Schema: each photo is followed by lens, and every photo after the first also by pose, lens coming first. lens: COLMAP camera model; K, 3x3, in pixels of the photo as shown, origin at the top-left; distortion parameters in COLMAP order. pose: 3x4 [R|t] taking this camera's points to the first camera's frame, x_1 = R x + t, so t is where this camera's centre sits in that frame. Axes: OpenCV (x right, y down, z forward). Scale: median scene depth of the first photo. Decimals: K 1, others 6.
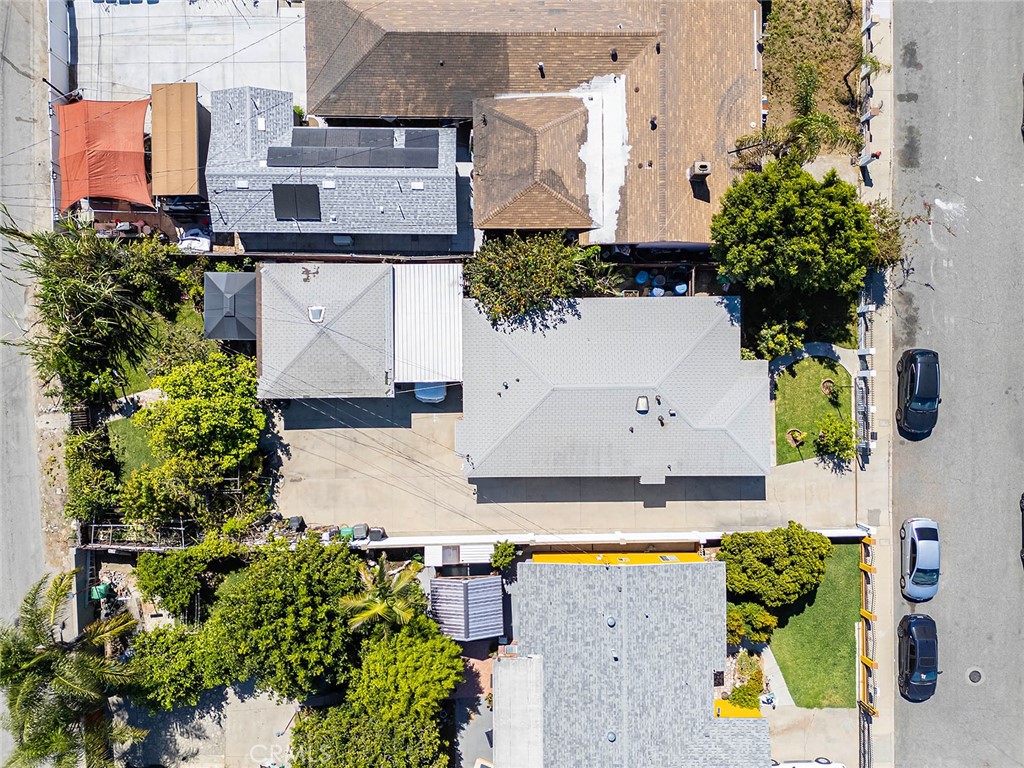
lens RADIAL K [[765.9, 0, 515.2], [0, 765.9, 382.2], [0, 0, 1]] dist [0.057268, -0.046201]
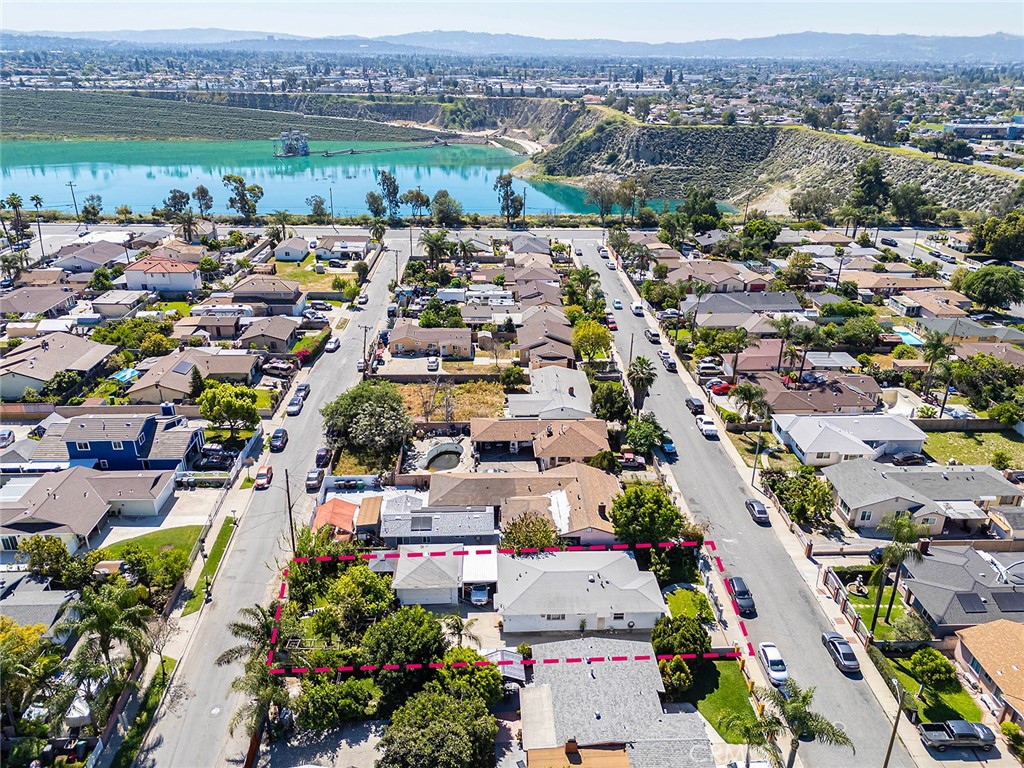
lens RADIAL K [[765.9, 0, 515.2], [0, 765.9, 382.2], [0, 0, 1]] dist [0.057268, -0.046201]
pose [[0.999259, -0.023882, 0.030178, -0.071759], [0.037222, 0.400591, -0.915501, 1.591473], [0.009775, 0.915946, 0.401183, -0.237047]]
